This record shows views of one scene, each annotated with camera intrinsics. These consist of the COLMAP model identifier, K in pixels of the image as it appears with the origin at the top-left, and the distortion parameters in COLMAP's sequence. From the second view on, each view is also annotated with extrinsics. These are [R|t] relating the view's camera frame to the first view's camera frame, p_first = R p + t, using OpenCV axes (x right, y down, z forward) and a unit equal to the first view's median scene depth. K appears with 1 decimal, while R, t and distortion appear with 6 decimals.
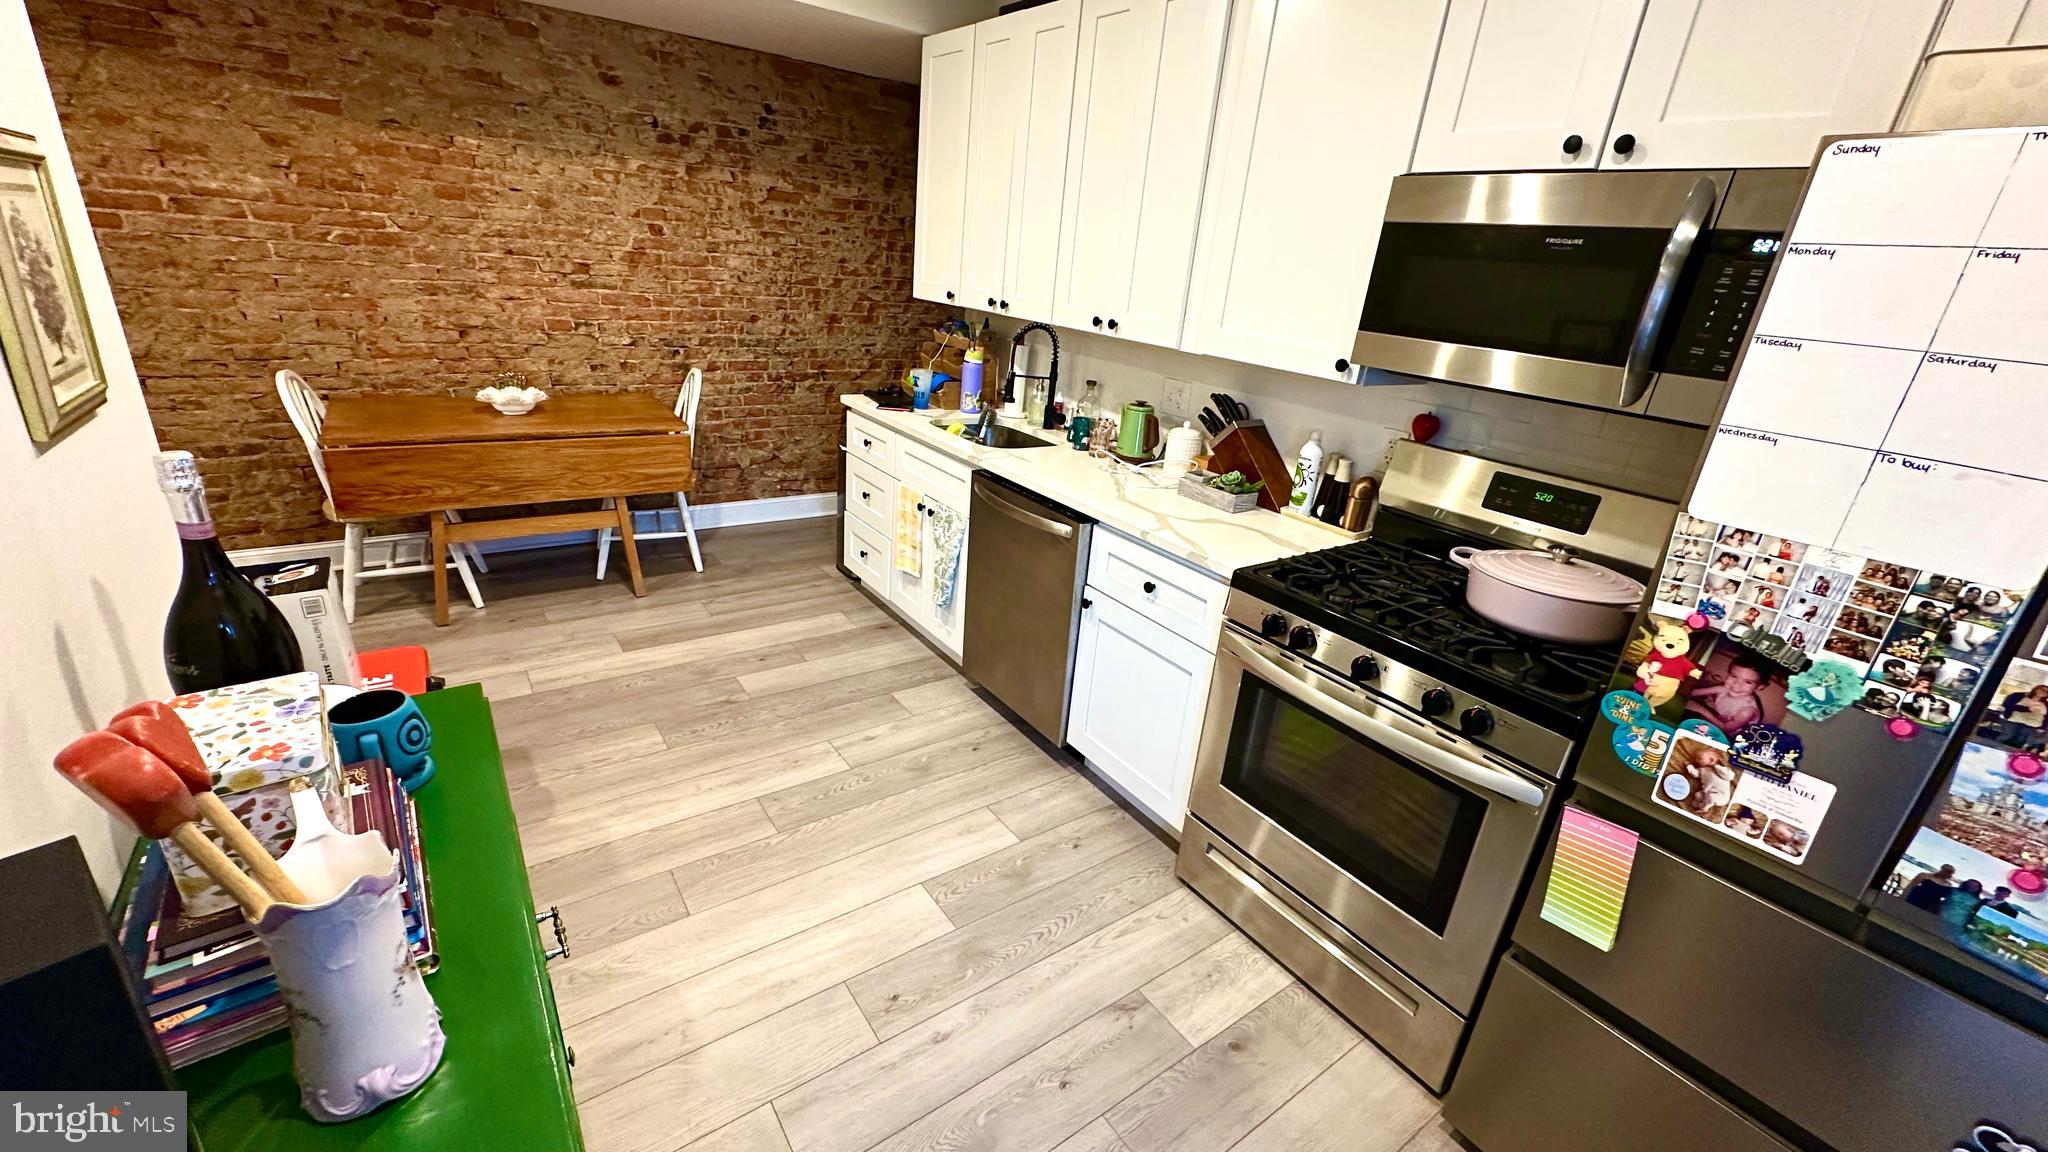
lens RADIAL K [[814.4, 0, 1019.4], [0, 814.4, 570.8], [0, 0, 1]] dist [0.000056, -0.000172]
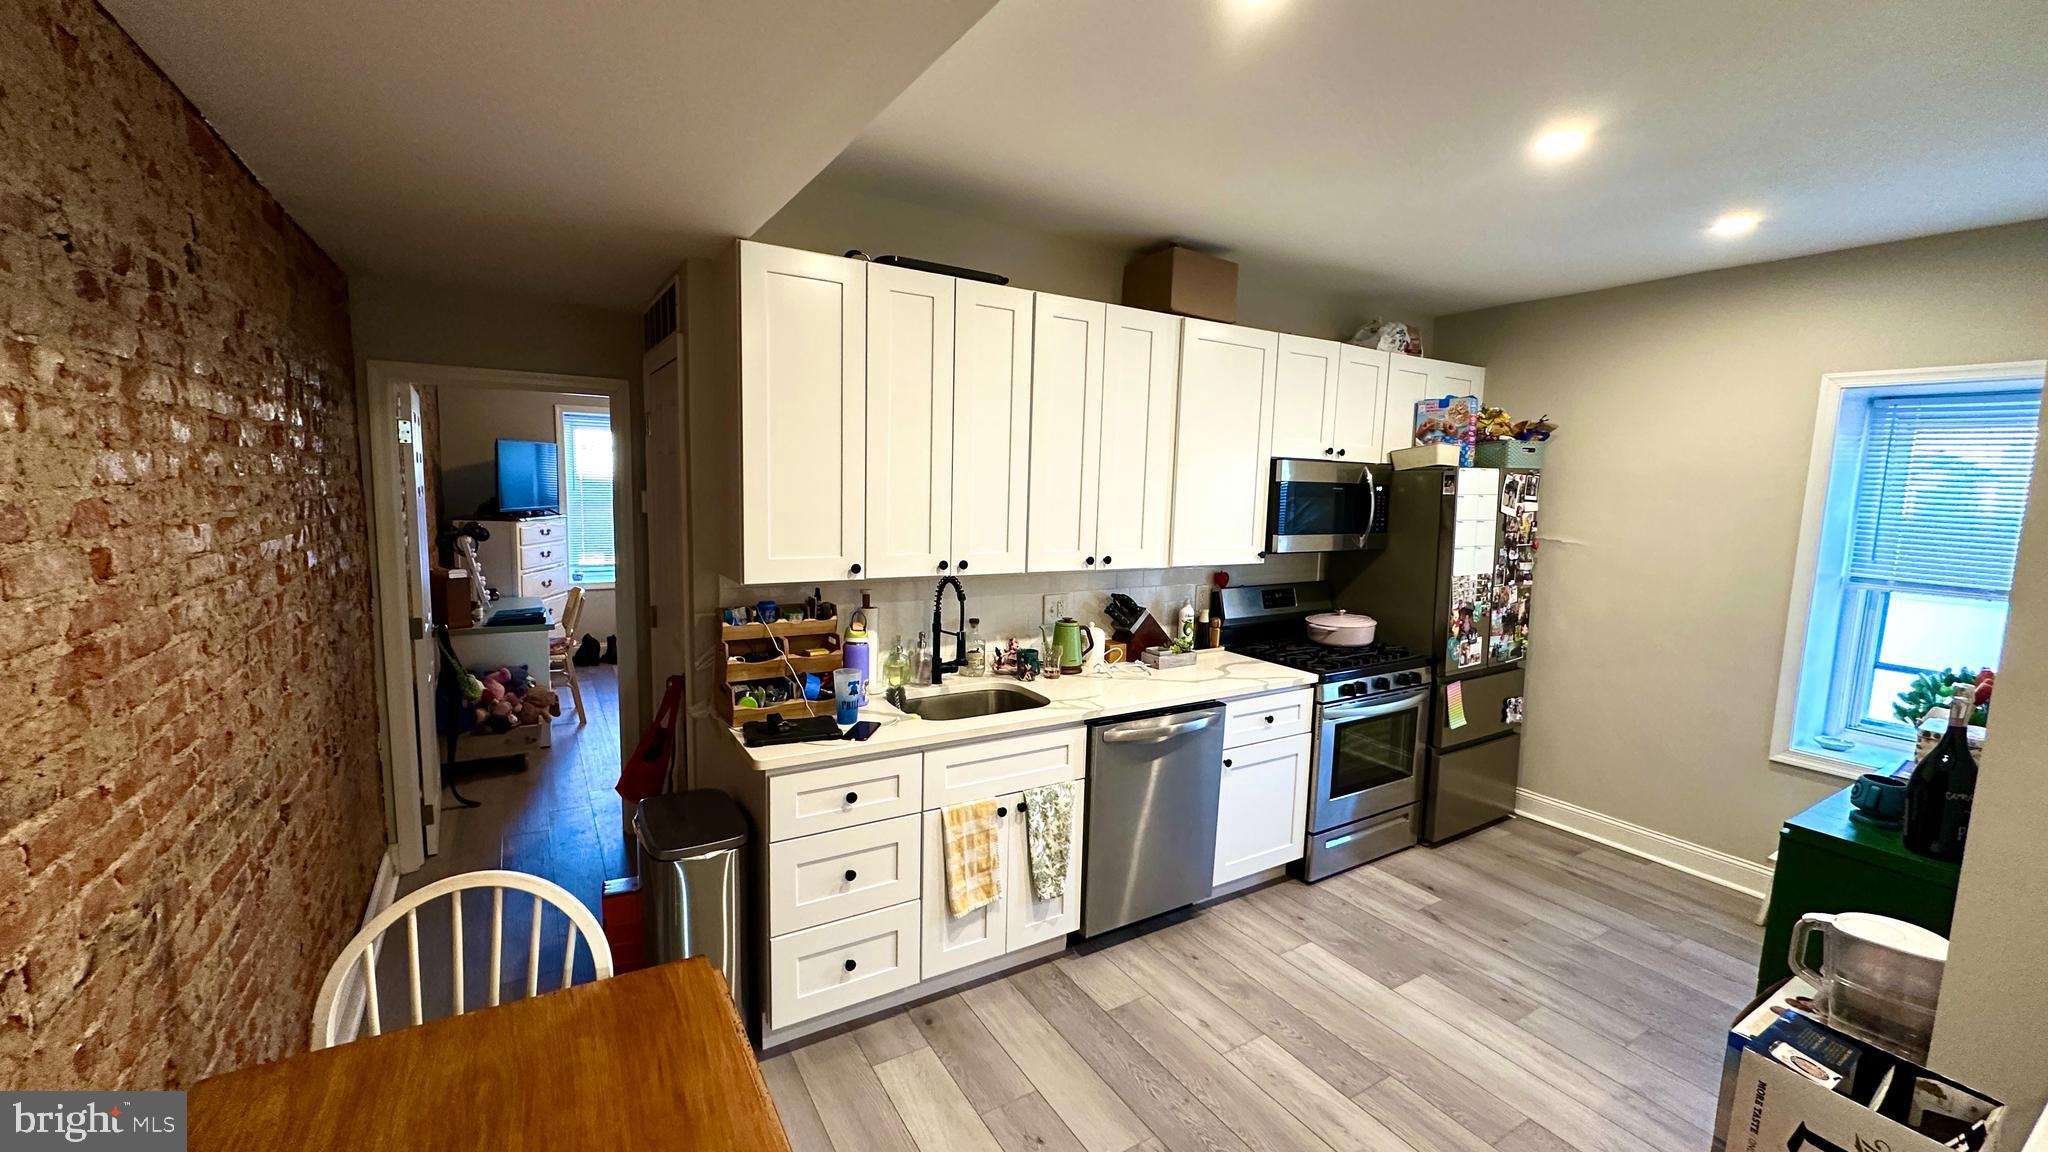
lens RADIAL K [[814.4, 0, 1022.6], [0, 814.4, 577.1], [0, 0, 1]] dist [0.000056, -0.000172]
pose [[0.075455, -0.202614, 0.976347, -2.055985], [0.342828, 0.924721, 0.165406, -1.003021], [-0.936363, 0.322239, 0.139237, 1.850078]]
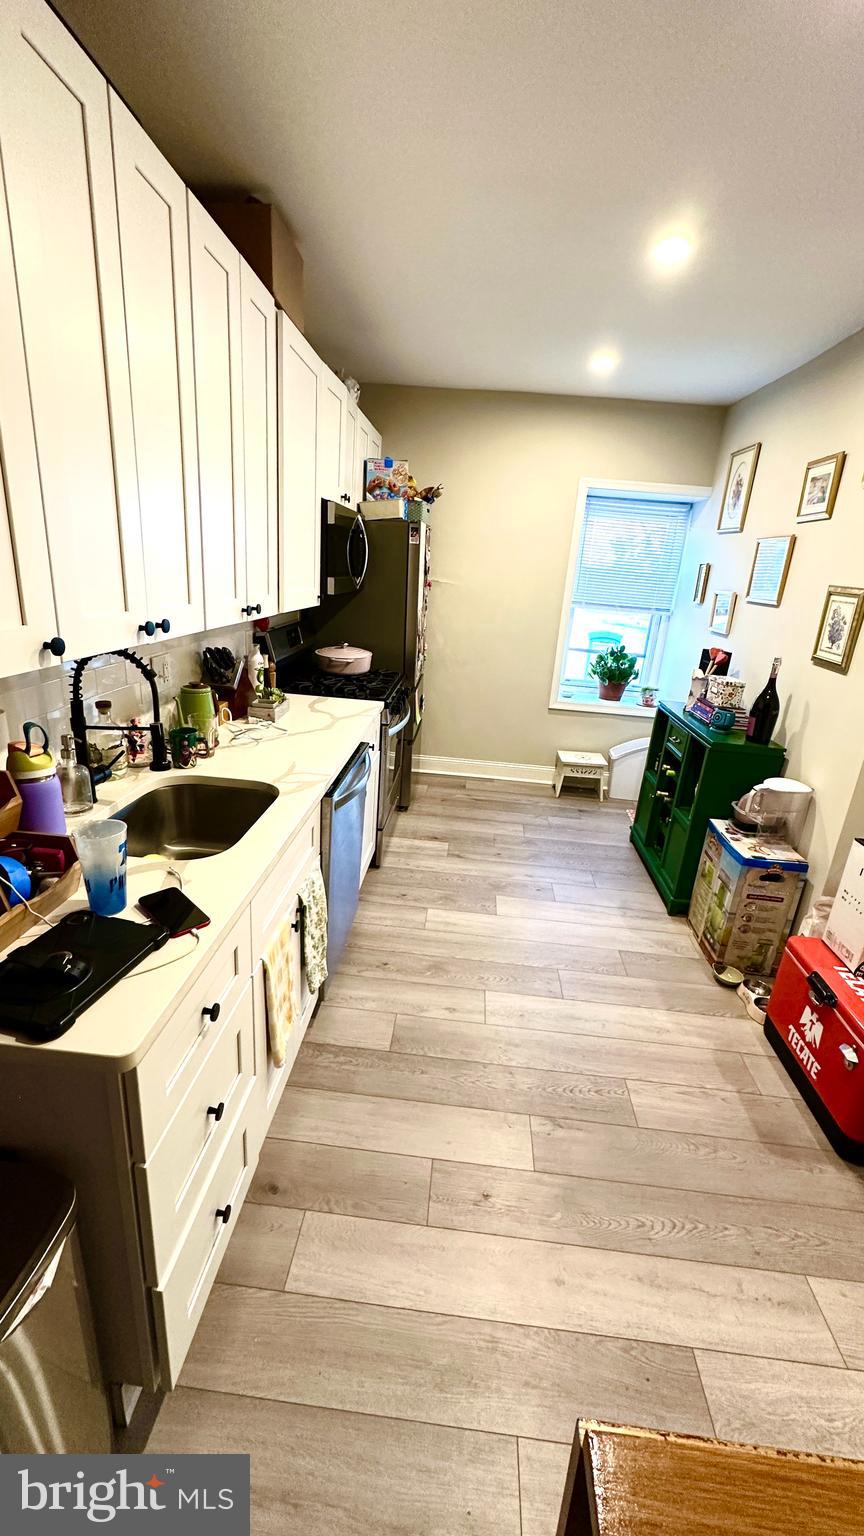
lens RADIAL K [[610.8, 0, 431.7], [0, 610.8, 766.3], [0, 0, 1]] dist [0.000056, -0.000172]
pose [[-0.754188, -0.334836, 0.564877, -1.067539], [0.107770, 0.785450, 0.609470, -1.144785], [-0.647755, 0.520532, -0.556291, 2.679595]]
